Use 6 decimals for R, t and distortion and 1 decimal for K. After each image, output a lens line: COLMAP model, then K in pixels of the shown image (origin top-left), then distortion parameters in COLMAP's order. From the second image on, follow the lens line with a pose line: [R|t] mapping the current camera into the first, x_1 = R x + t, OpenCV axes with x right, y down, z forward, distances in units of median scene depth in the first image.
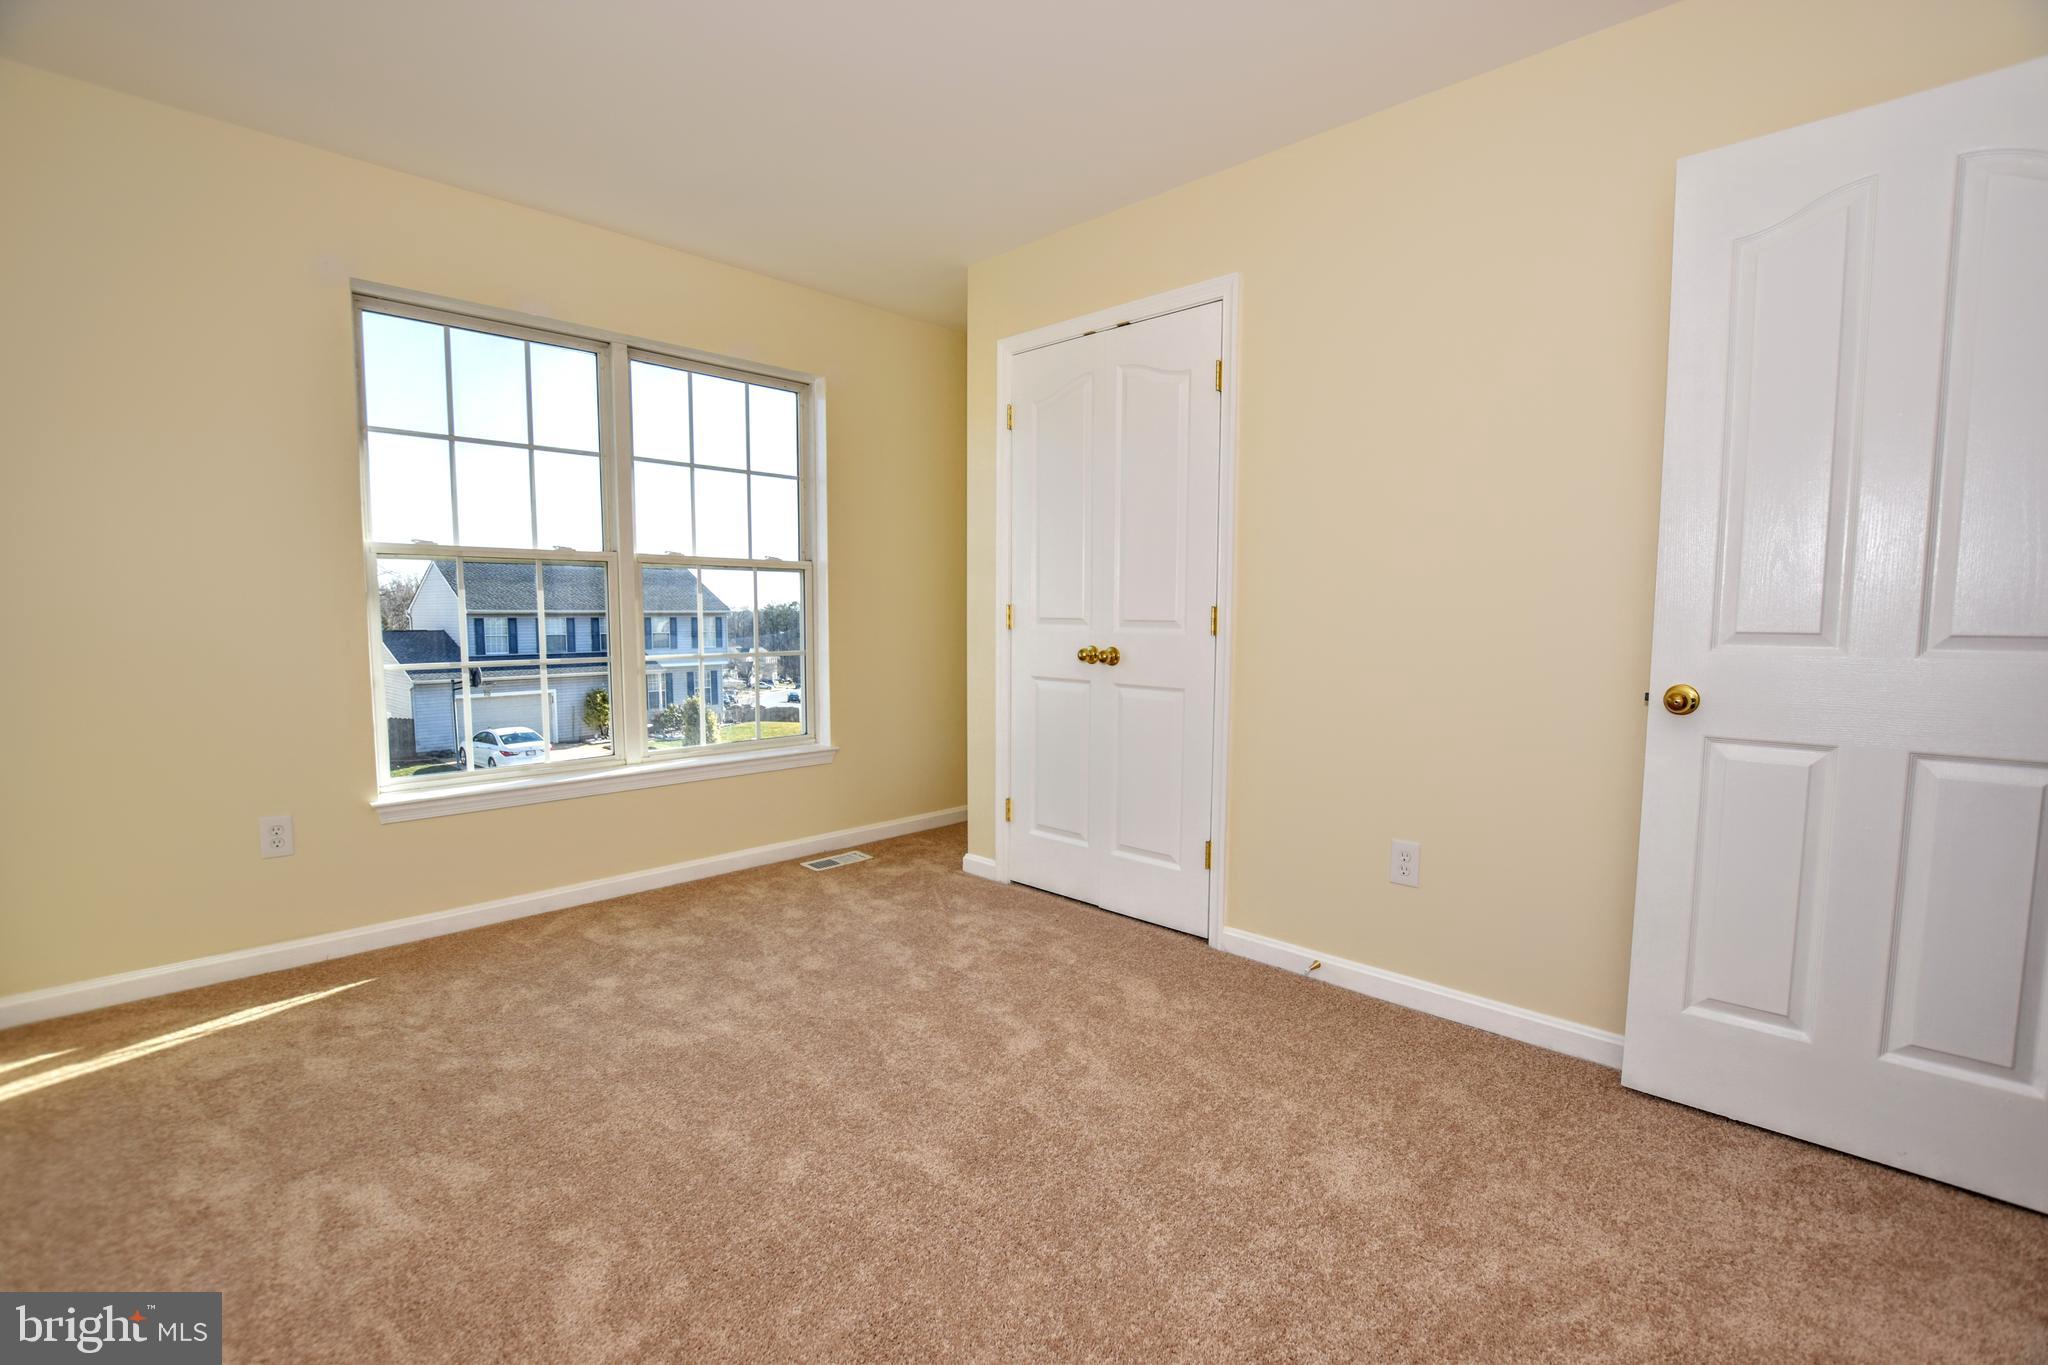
lens RADIAL K [[911.2, 0, 1026.4], [0, 911.2, 688.9], [0, 0, 1]] dist [-0.030272, 0.003405]
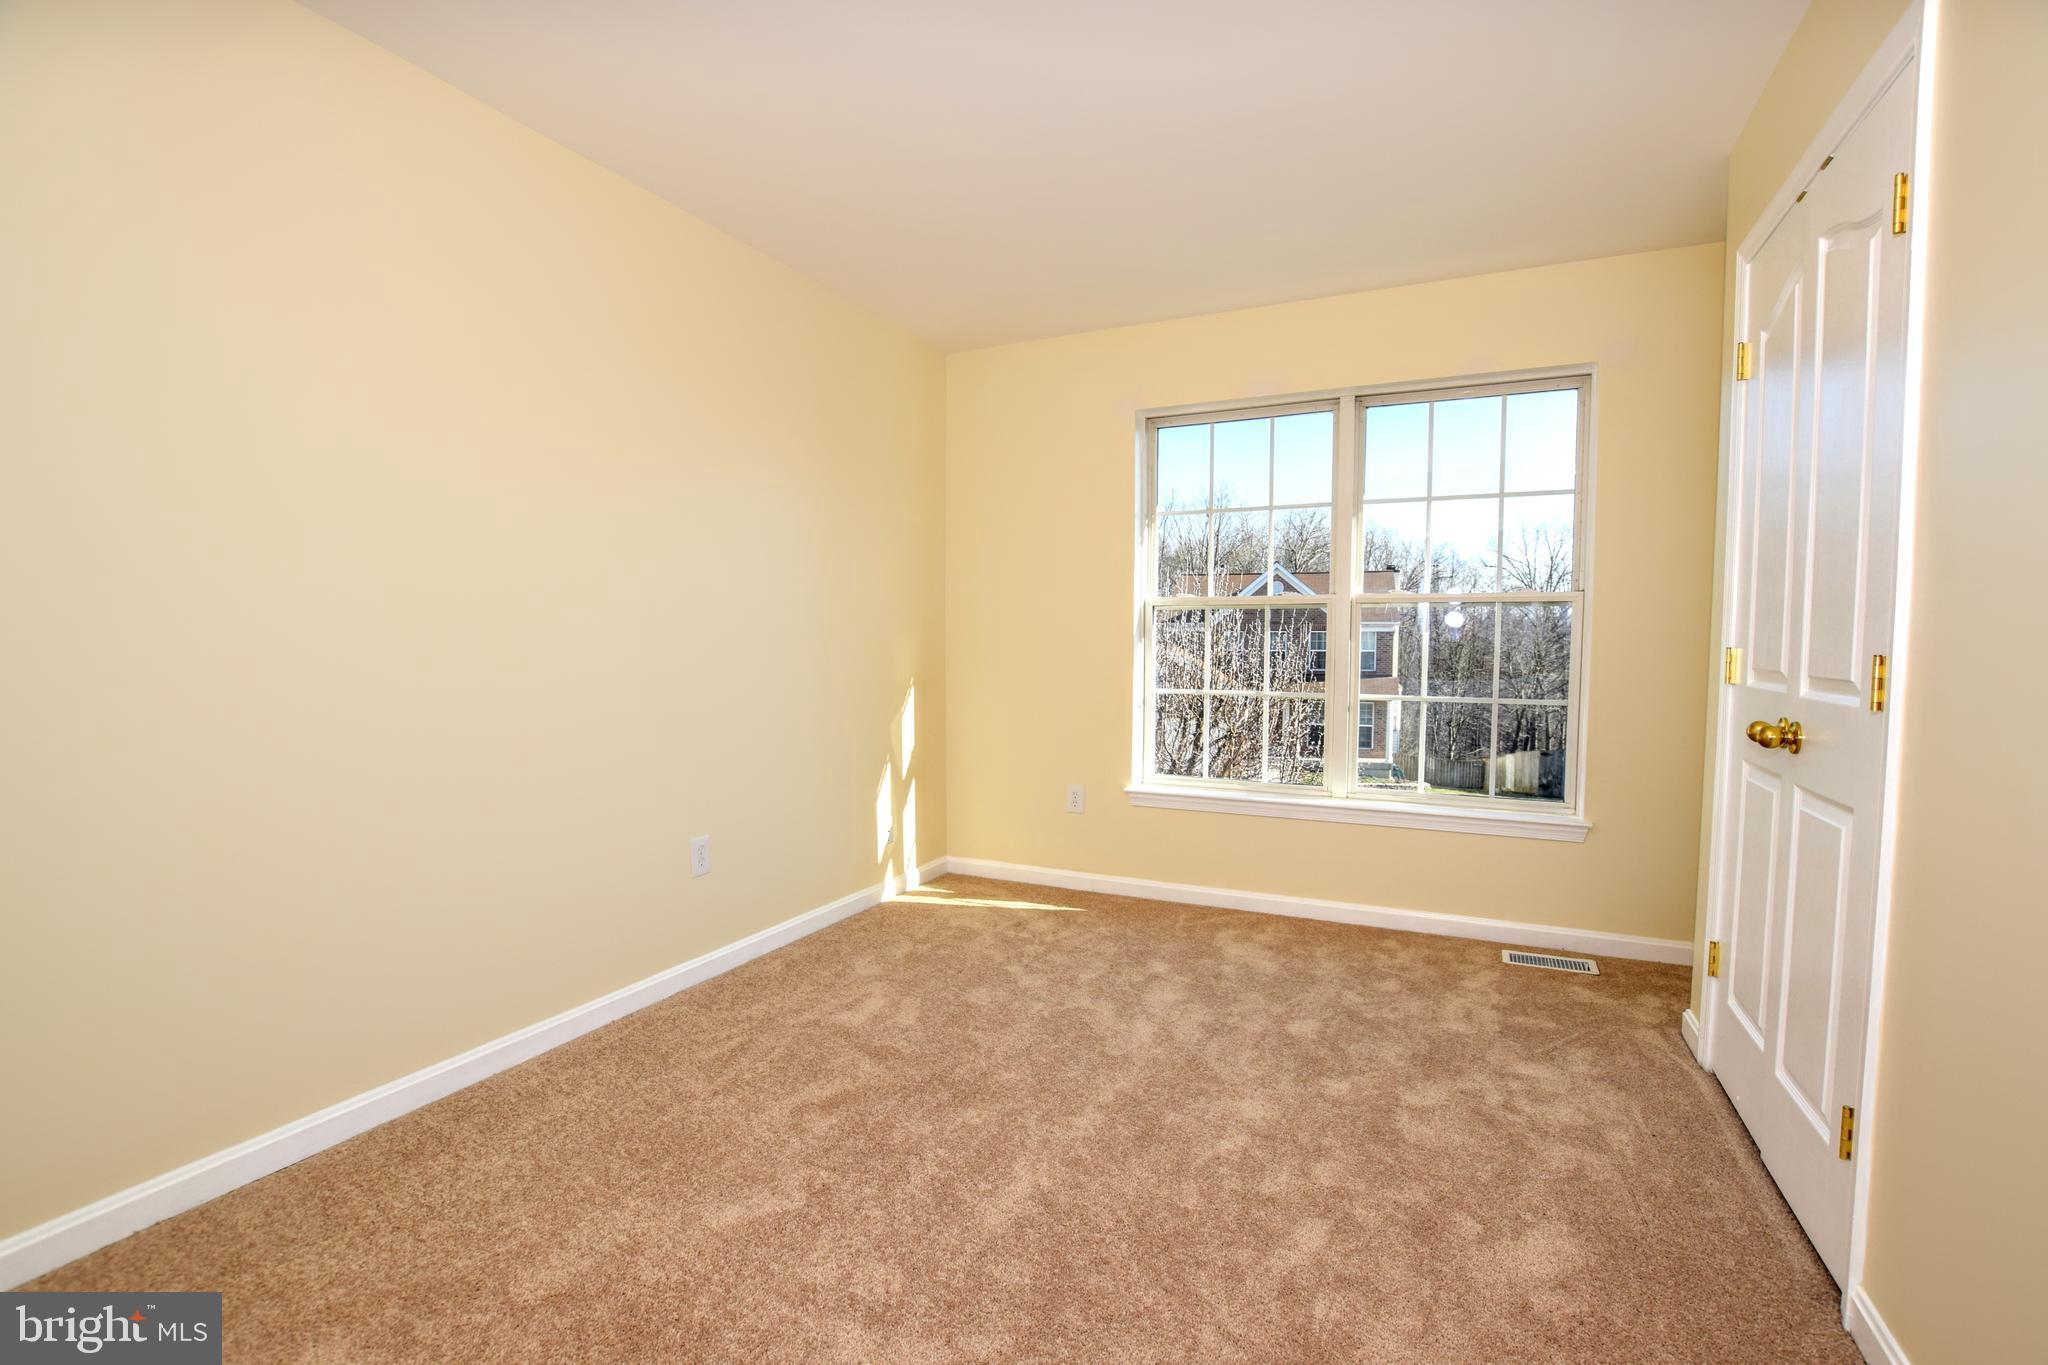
lens RADIAL K [[912.1, 0, 1021.7], [0, 912.1, 691.1], [0, 0, 1]] dist [-0.025467, 0.000282]
pose [[0.322035, 0.050508, -0.945380, 0.508909], [-0.086948, 0.995933, 0.023591, -0.037976], [0.942727, 0.074602, 0.325117, 0.371423]]
